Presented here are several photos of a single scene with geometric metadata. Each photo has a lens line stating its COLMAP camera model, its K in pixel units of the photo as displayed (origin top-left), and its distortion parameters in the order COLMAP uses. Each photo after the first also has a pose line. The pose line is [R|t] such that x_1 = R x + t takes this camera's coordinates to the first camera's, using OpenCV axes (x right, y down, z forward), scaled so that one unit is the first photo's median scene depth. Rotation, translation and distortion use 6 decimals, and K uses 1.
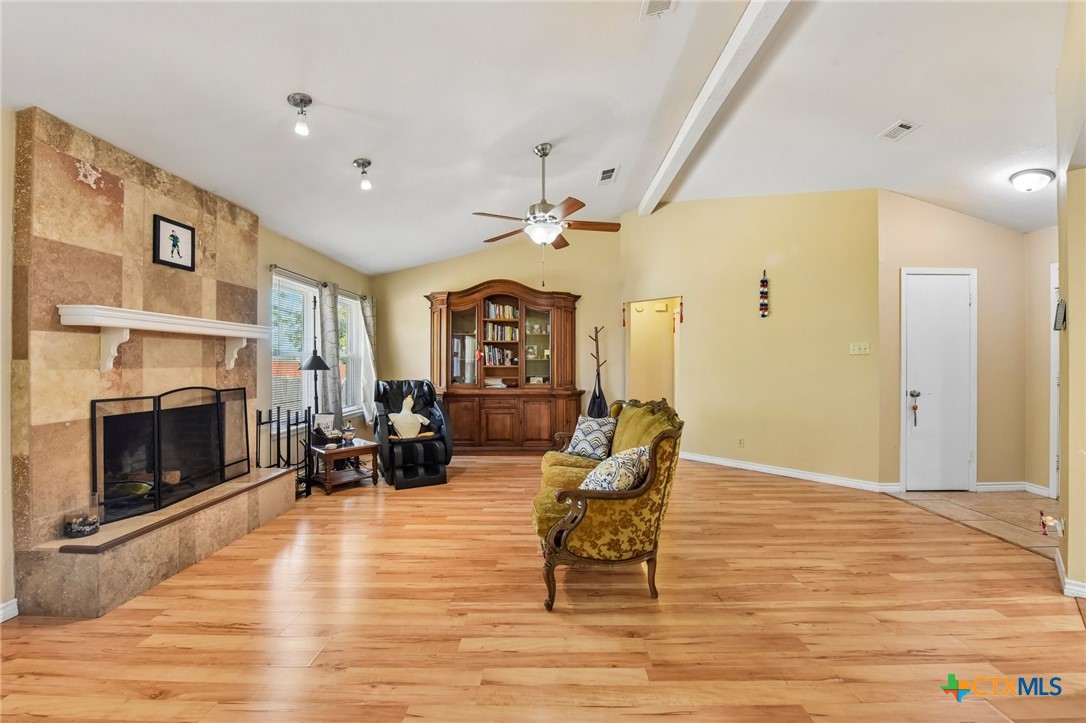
lens RADIAL K [[439.5, 0, 554.9], [0, 439.5, 362.2], [0, 0, 1]] dist [-0.019071, -0.000721]
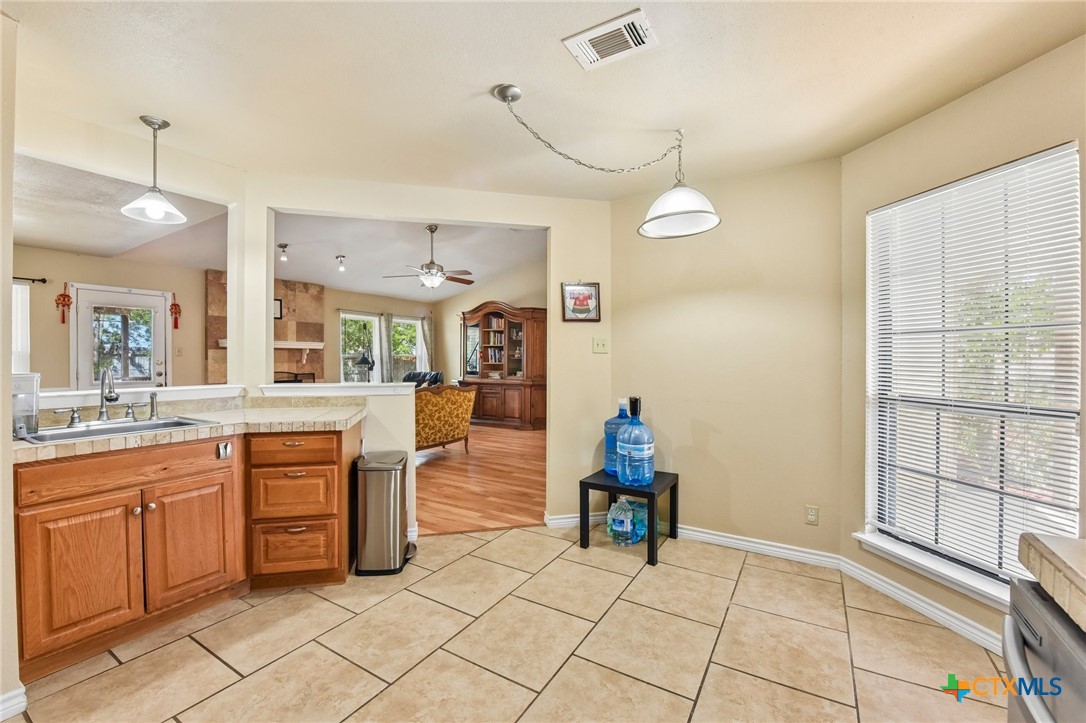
lens RADIAL K [[443.6, 0, 553.0], [0, 443.6, 362.0], [0, 0, 1]] dist [-0.017779, -0.000324]
pose [[0.859042, 0.003091, -0.511895, 1.277501], [0.000062, 0.999981, 0.006142, -0.005989], [0.511904, -0.005308, 0.859026, -0.184591]]
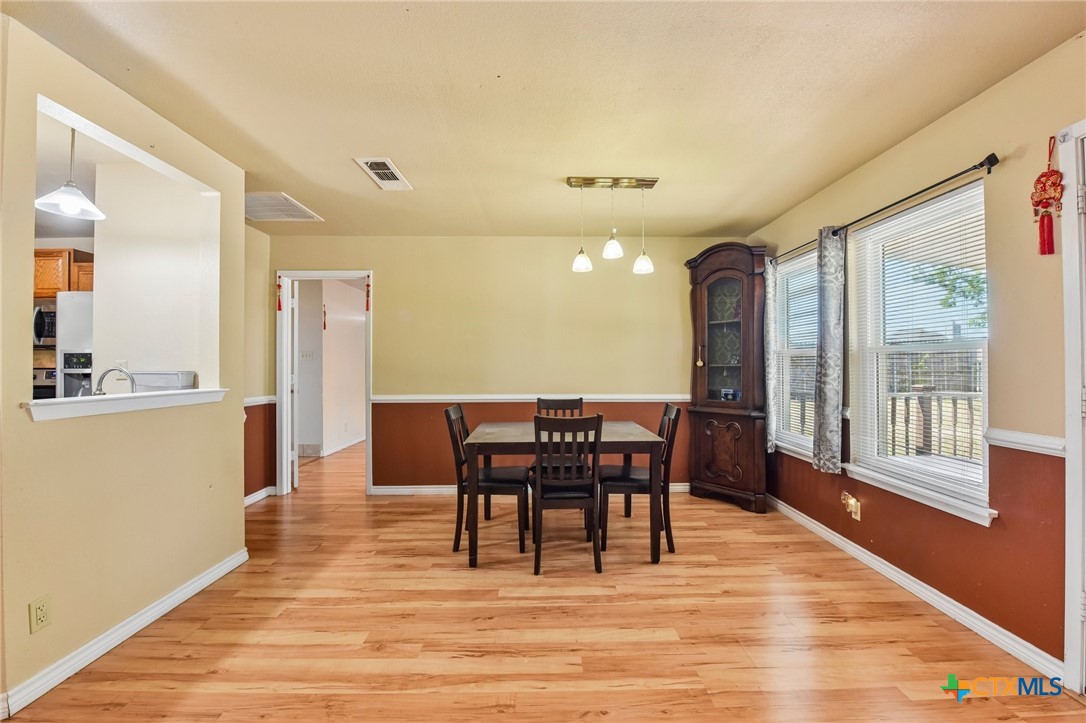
lens RADIAL K [[439.5, 0, 554.9], [0, 439.5, 362.2], [0, 0, 1]] dist [-0.019071, -0.000721]
pose [[-0.999764, 0.001881, -0.021639, -0.180895], [0.002022, 0.999977, -0.006482, 0.002619], [0.021627, -0.006525, -0.999745, 0.656202]]
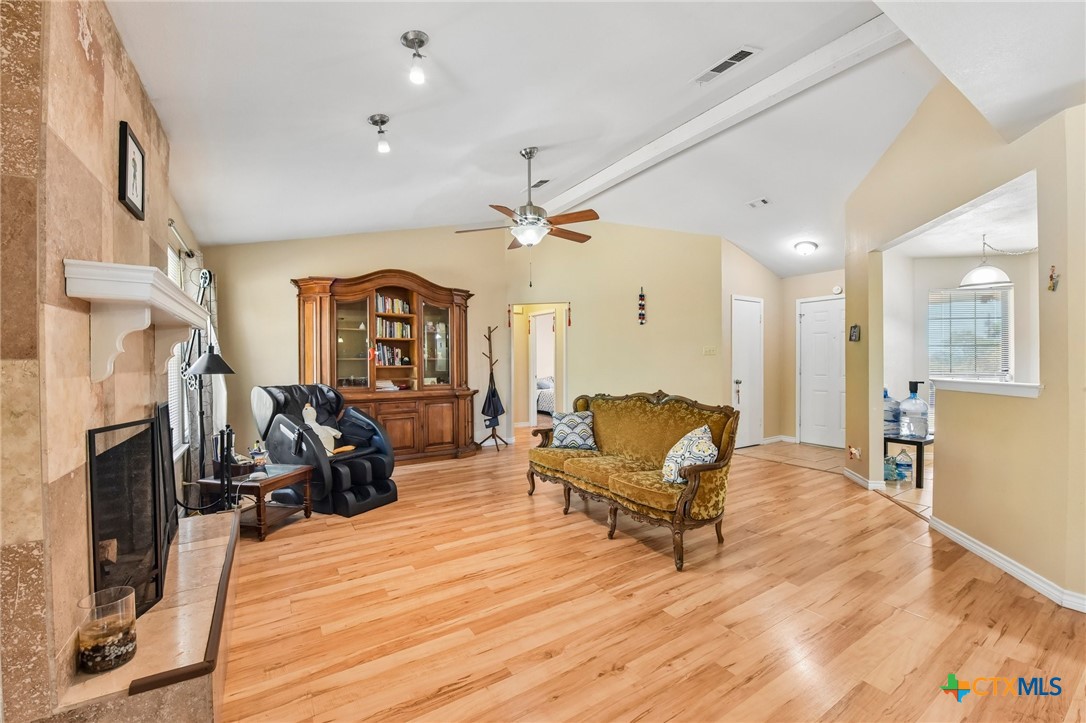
lens RADIAL K [[439.5, 0, 554.9], [0, 439.5, 362.2], [0, 0, 1]] dist [-0.019071, -0.000721]
pose [[0.838011, -0.005884, 0.545621, -0.576131], [0.005364, 0.999982, 0.002545, -0.000038], [-0.545627, 0.000794, 0.838028, 0.120782]]
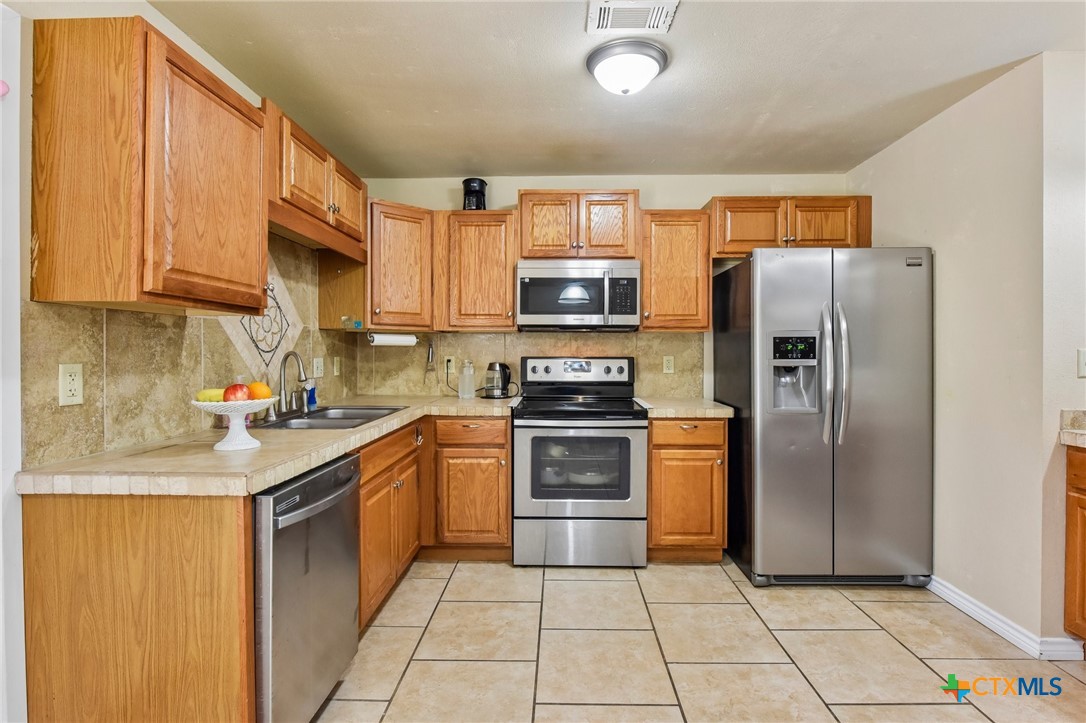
lens RADIAL K [[534.1, 0, 552.2], [0, 534.1, 353.6], [0, 0, 1]] dist [-0.010865, -0.000033]
pose [[-0.999901, -0.000874, 0.014072, 1.148422], [-0.000788, 0.999981, 0.006116, -0.004363], [-0.014077, 0.006105, -0.999882, 0.522523]]
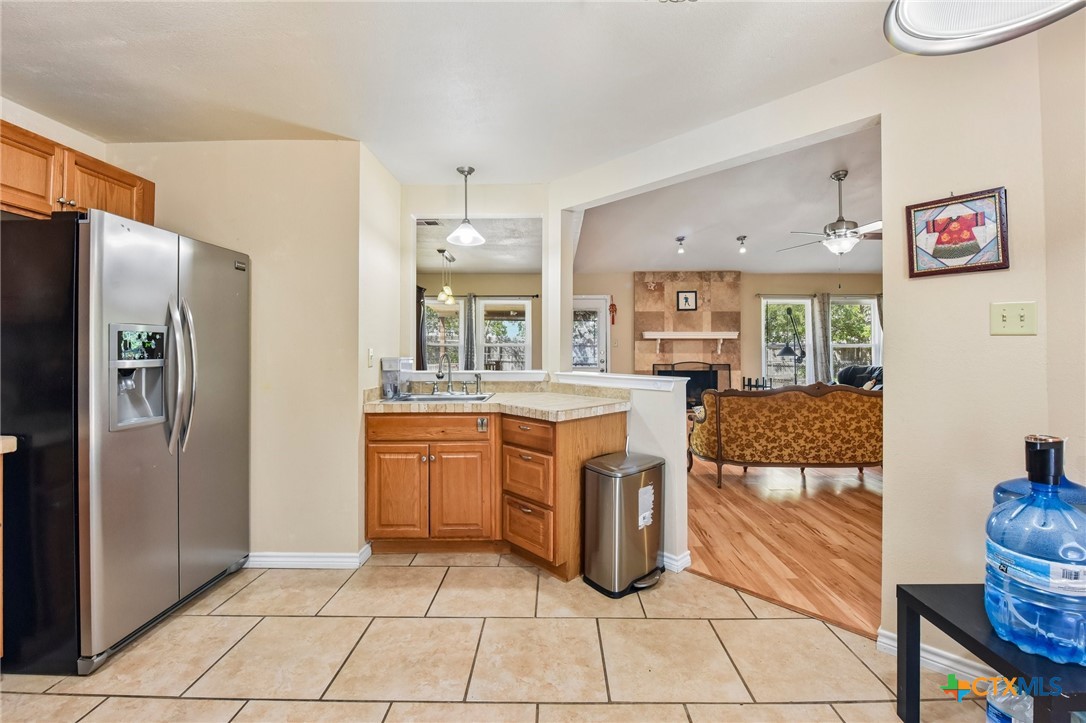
lens RADIAL K [[463.9, 0, 547.5], [0, 463.9, 345.3], [0, 0, 1]] dist [-0.014012, -0.000078]
pose [[-0.014999, -0.010091, -0.999837, 1.344080], [-0.000791, 0.999949, -0.010080, -0.003596], [0.999887, 0.000640, -0.015006, 0.226839]]
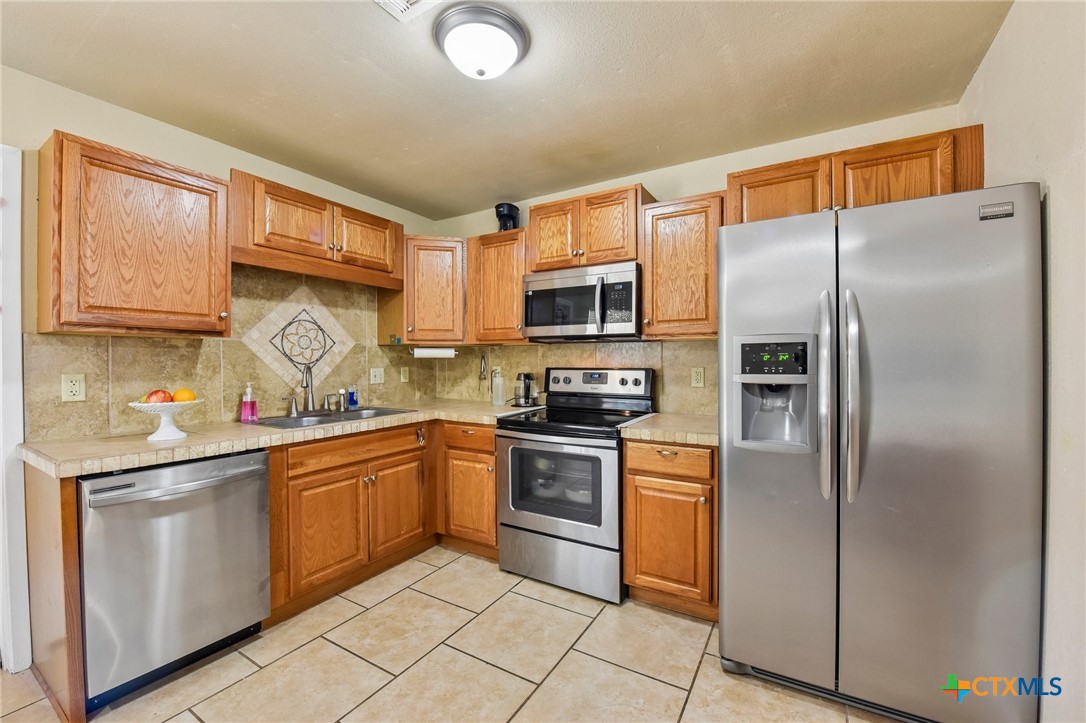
lens RADIAL K [[439.5, 0, 554.9], [0, 439.5, 362.2], [0, 0, 1]] dist [-0.019071, -0.000721]
pose [[-0.863477, 0.000233, 0.504388, 0.768889], [0.004339, 0.999966, 0.006966, -0.008500], [-0.504370, 0.008203, -0.863449, 0.247126]]
